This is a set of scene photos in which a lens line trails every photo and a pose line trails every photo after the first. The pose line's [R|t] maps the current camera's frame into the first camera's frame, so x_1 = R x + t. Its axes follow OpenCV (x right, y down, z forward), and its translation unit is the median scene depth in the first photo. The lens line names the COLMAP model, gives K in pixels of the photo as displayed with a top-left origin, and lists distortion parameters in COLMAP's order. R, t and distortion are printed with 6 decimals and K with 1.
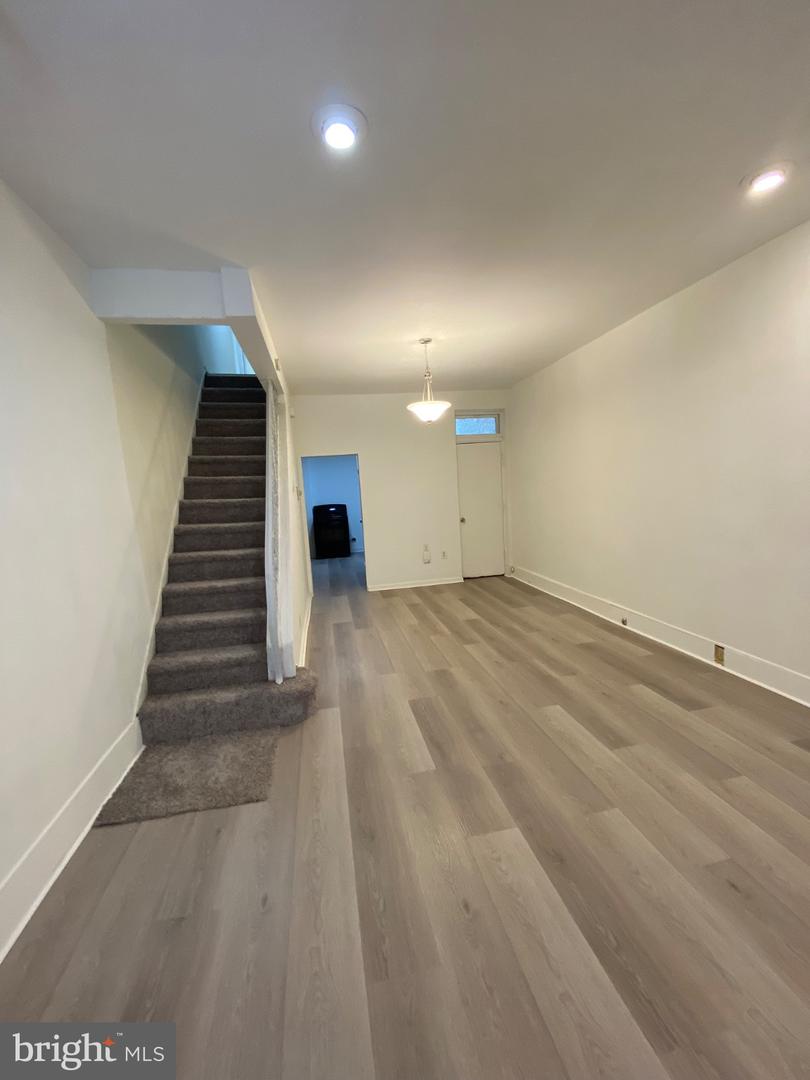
lens RADIAL K [[440.1, 0, 404.6], [0, 440.1, 539.3], [0, 0, 1]] dist [-0.001078, -0.000131]
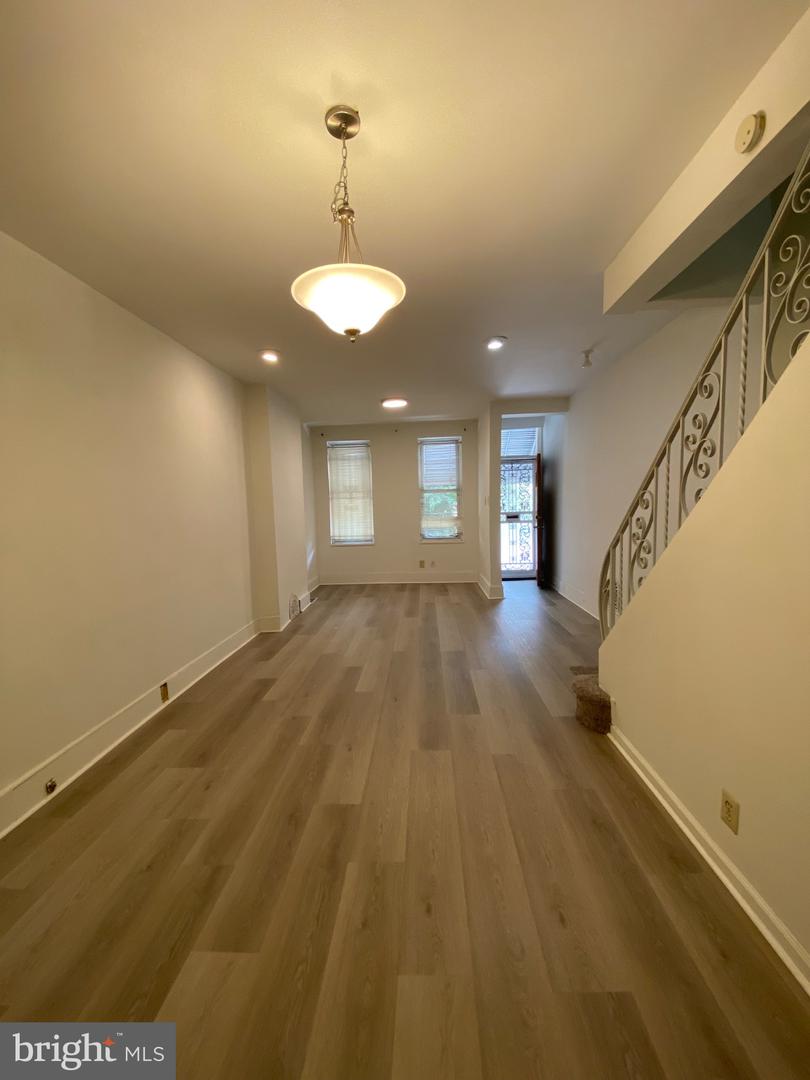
lens RADIAL K [[440.1, 0, 406.4], [0, 440.1, 541.6], [0, 0, 1]] dist [-0.001078, -0.000131]
pose [[-0.968512, 0.071595, 0.238450, -0.078677], [0.118073, 0.975287, 0.186747, -0.178437], [-0.219187, 0.209022, -0.953030, 1.591010]]
